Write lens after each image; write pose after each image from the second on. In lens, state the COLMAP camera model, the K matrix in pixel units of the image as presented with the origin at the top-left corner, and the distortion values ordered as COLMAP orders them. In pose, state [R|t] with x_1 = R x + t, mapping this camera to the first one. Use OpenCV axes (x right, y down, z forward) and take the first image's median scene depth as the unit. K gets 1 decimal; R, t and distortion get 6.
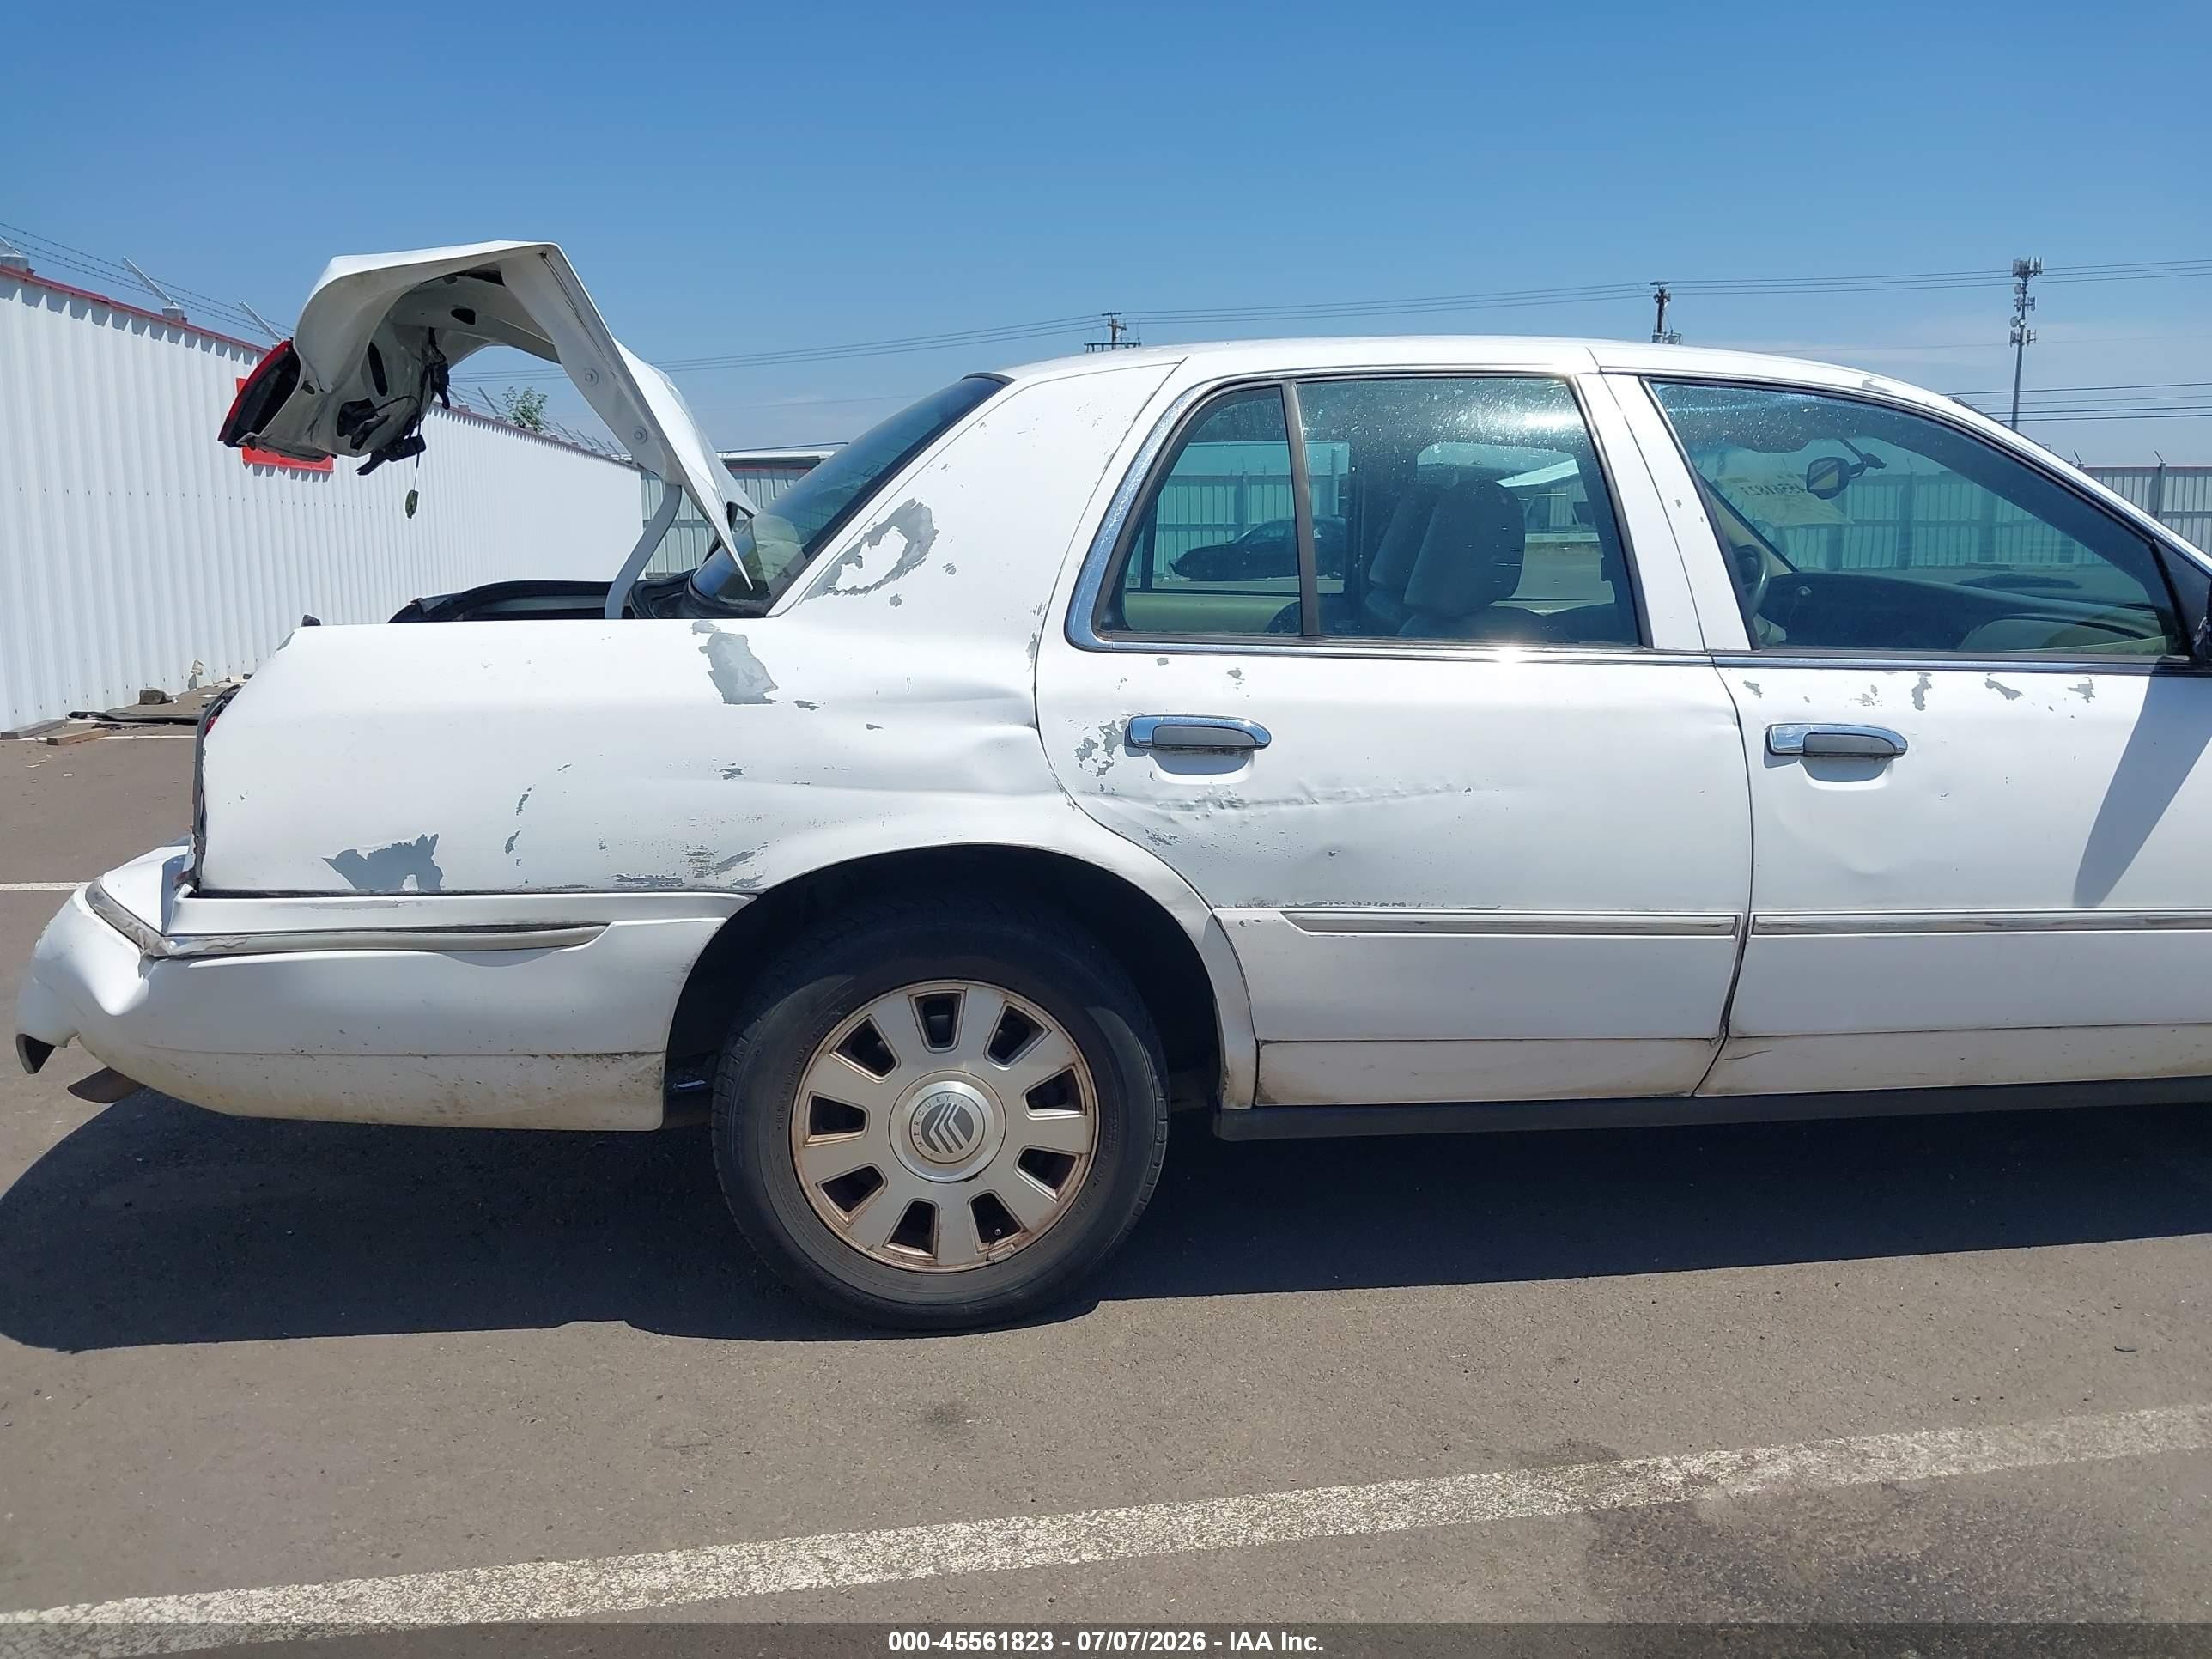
lens RADIAL K [[1739.1, 0, 1123.8], [0, 1739.1, 849.9], [0, 0, 1]] dist [0.036411, -0.054130]
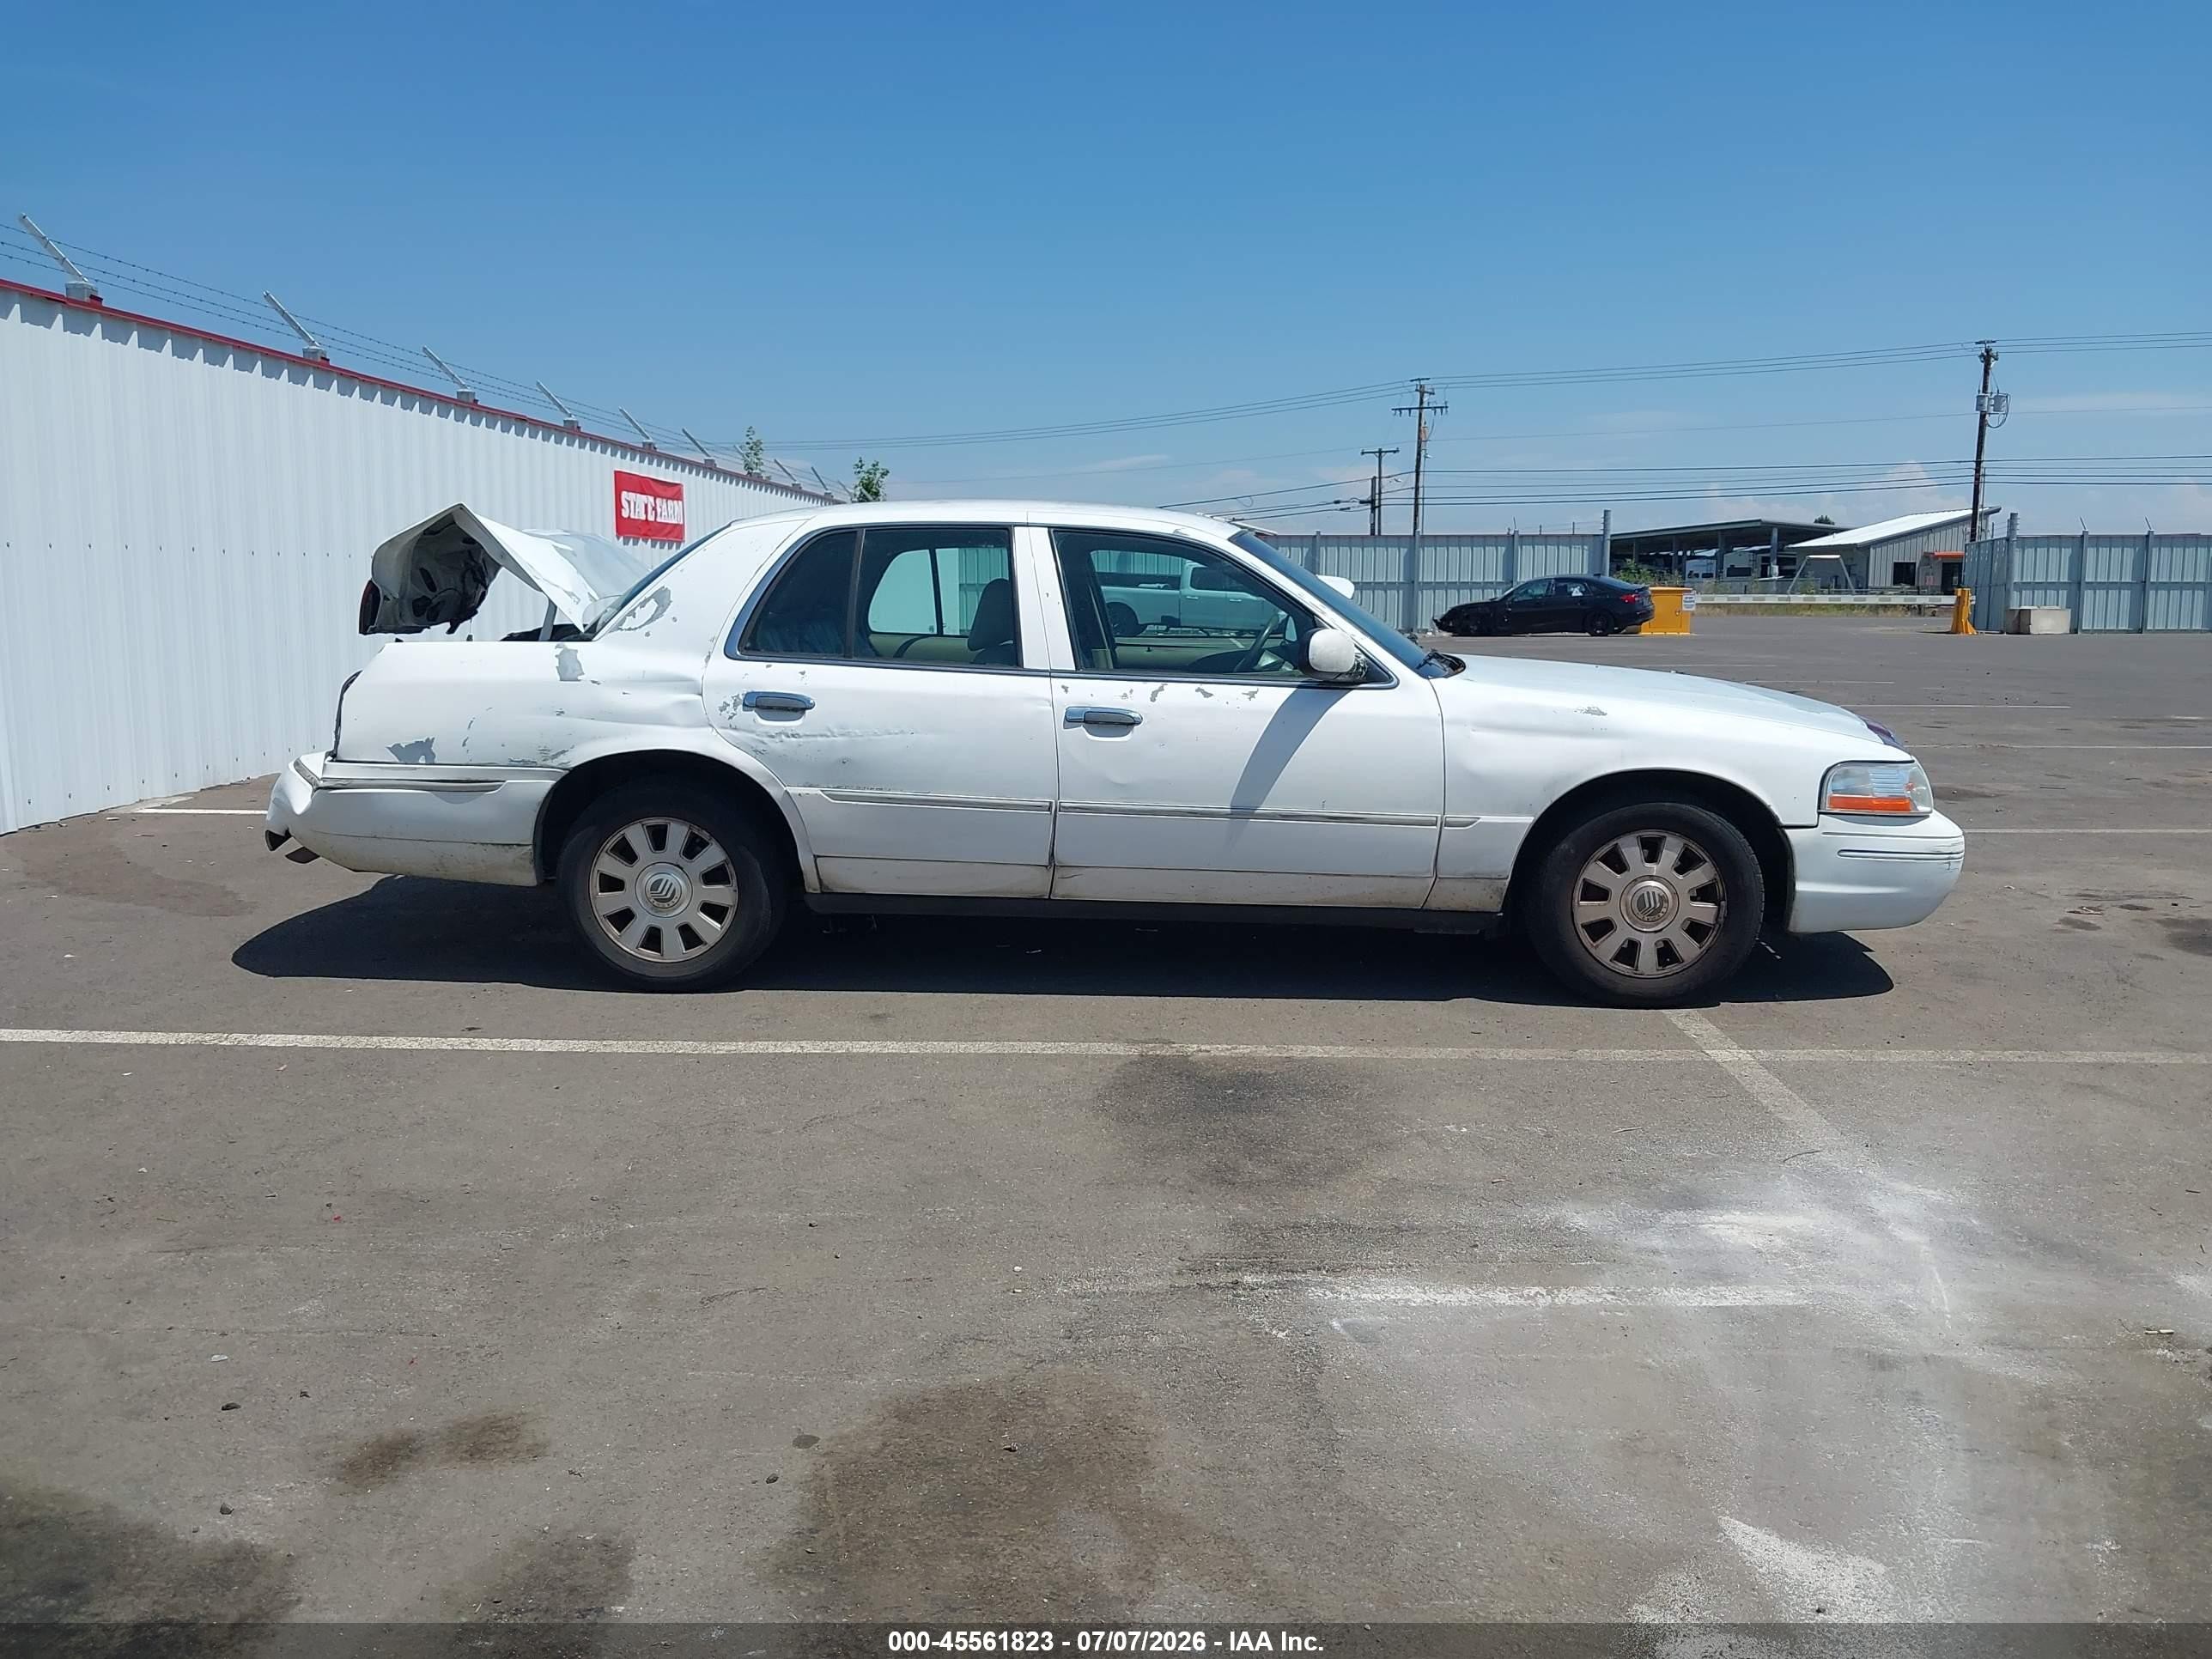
lens RADIAL K [[1739.1, 0, 1139.0], [0, 1739.1, 828.3], [0, 0, 1]] dist [0.036411, -0.054130]
pose [[0.982517, 0.036927, -0.182477, 0.817877], [-0.044569, 0.998285, -0.037954, 0.138678], [0.180762, 0.045423, 0.982477, -0.917923]]
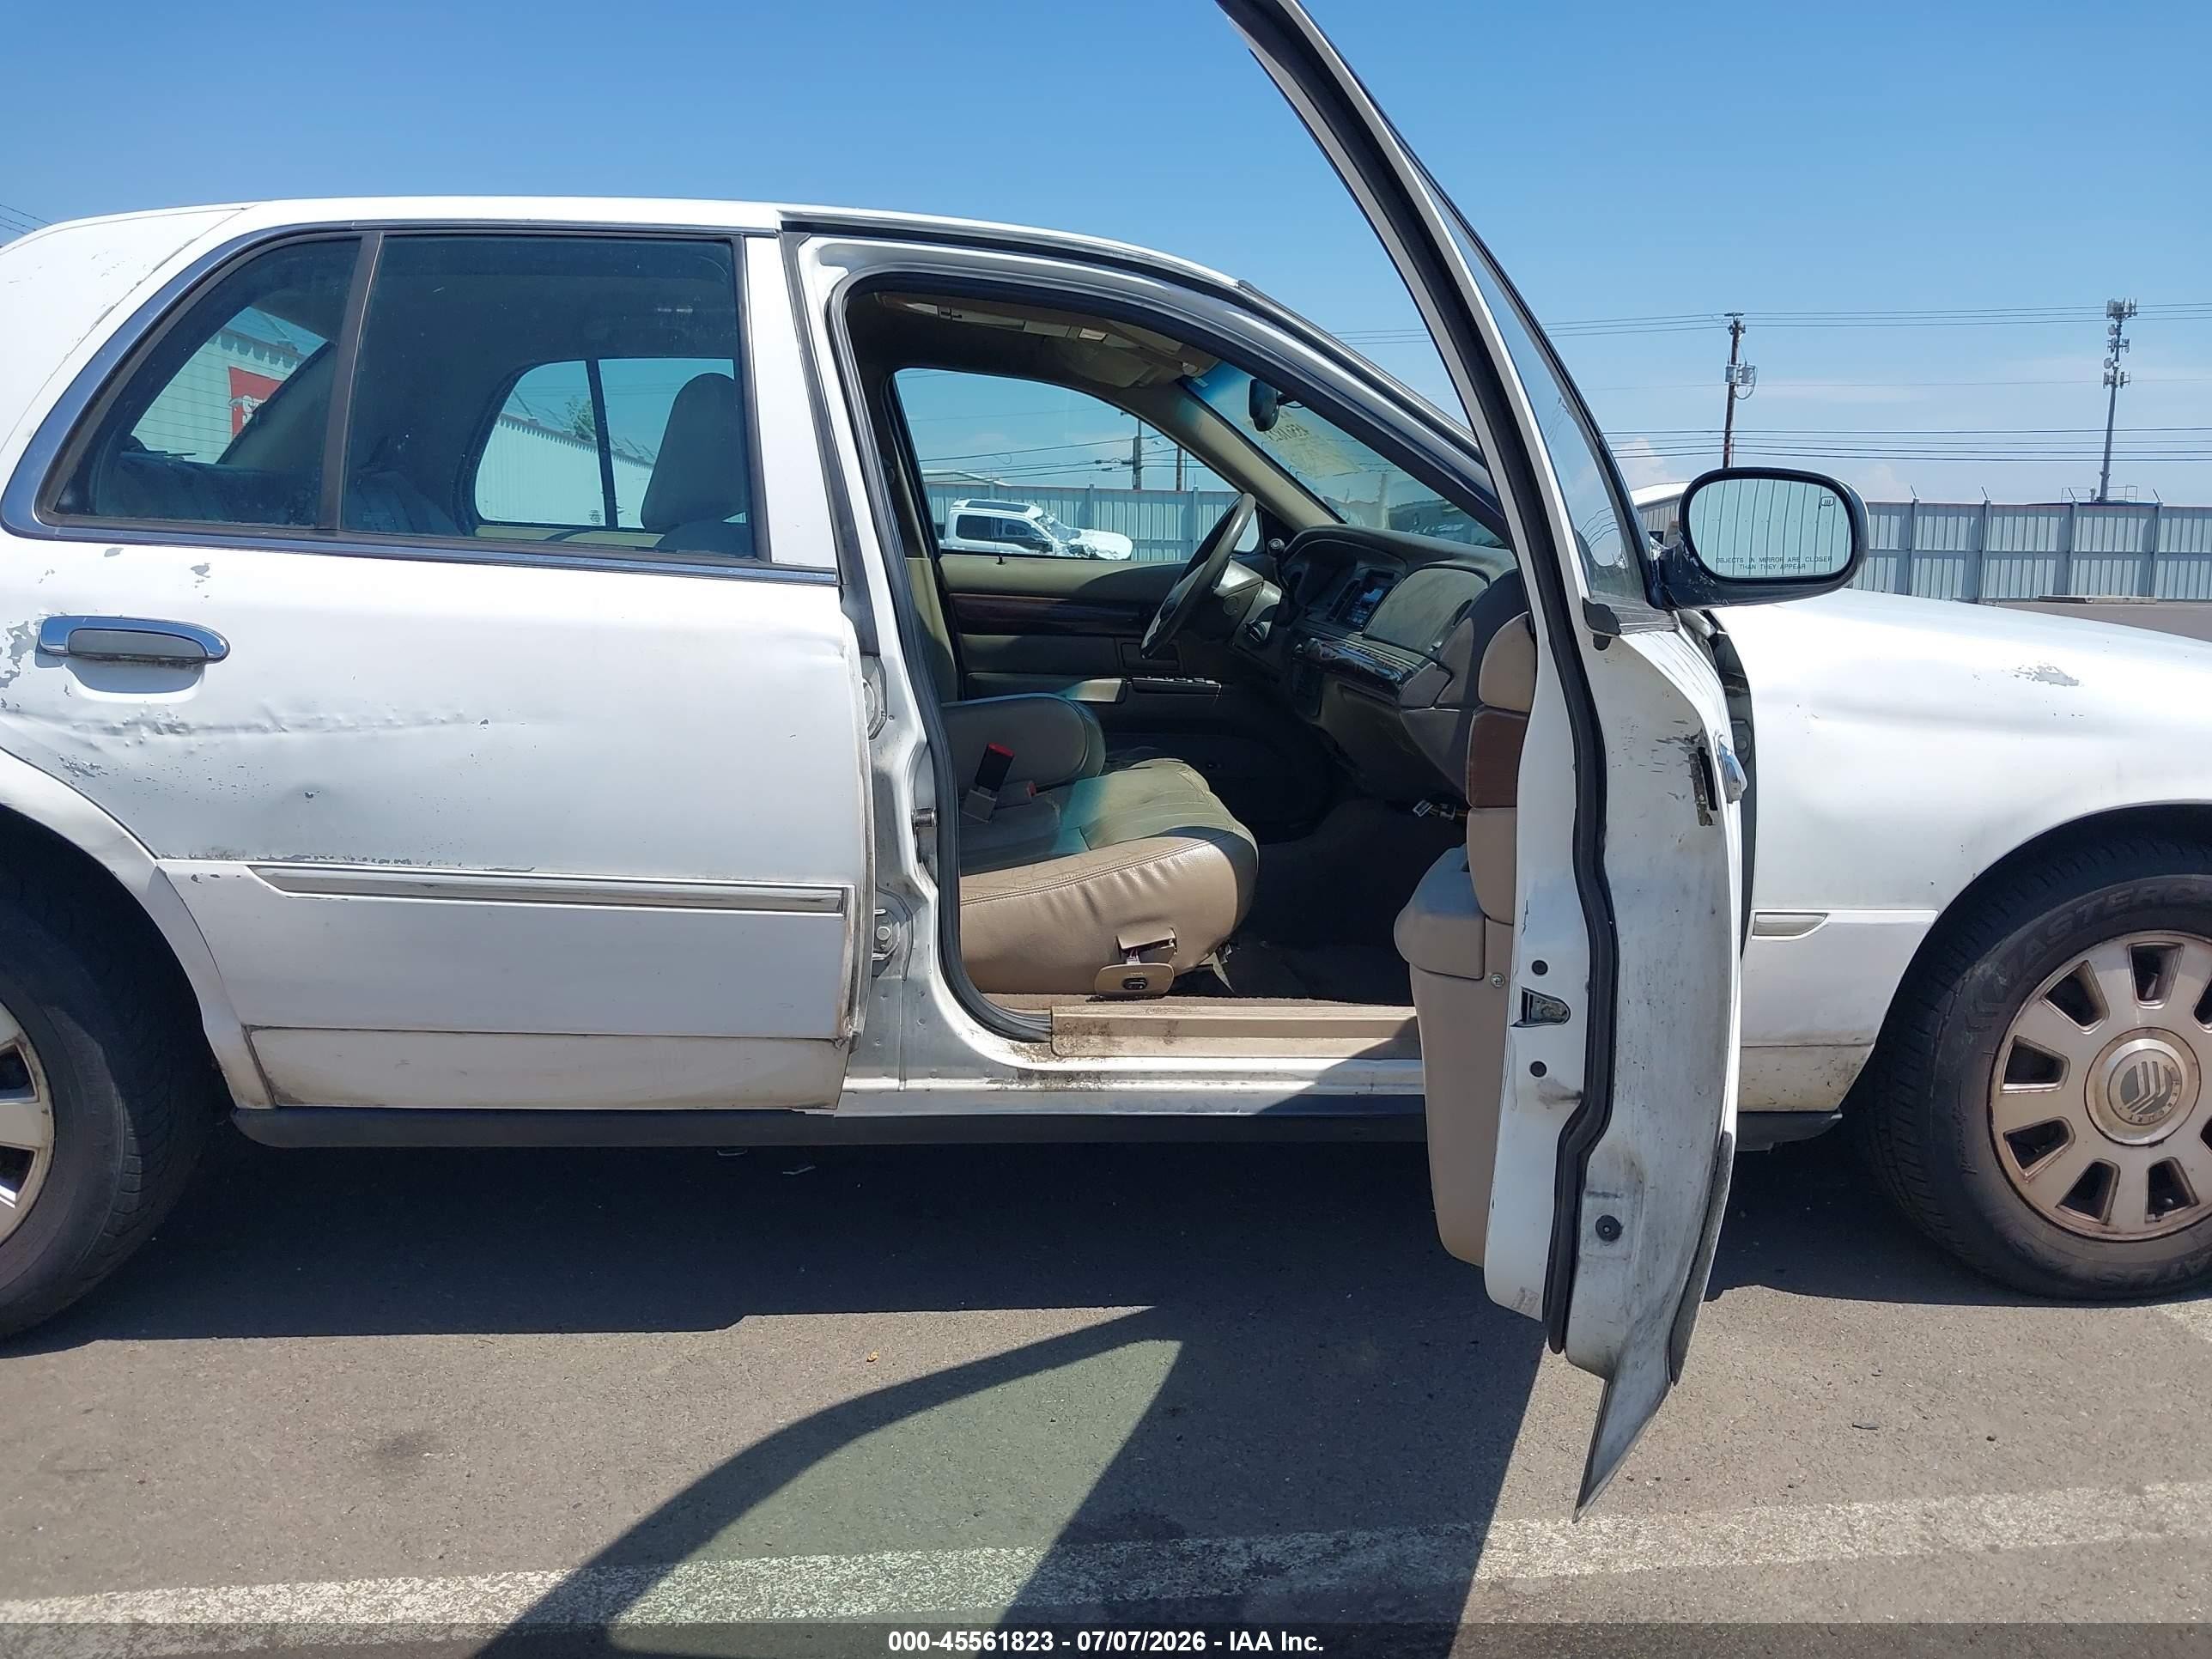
lens RADIAL K [[1739.1, 0, 1148.3], [0, 1739.1, 809.1], [0, 0, 1]] dist [0.036411, -0.054130]
pose [[0.998837, 0.031107, -0.036834, 0.528198], [-0.032374, 0.998886, -0.034326, 0.023484], [0.035725, 0.035478, 0.998732, 0.198782]]
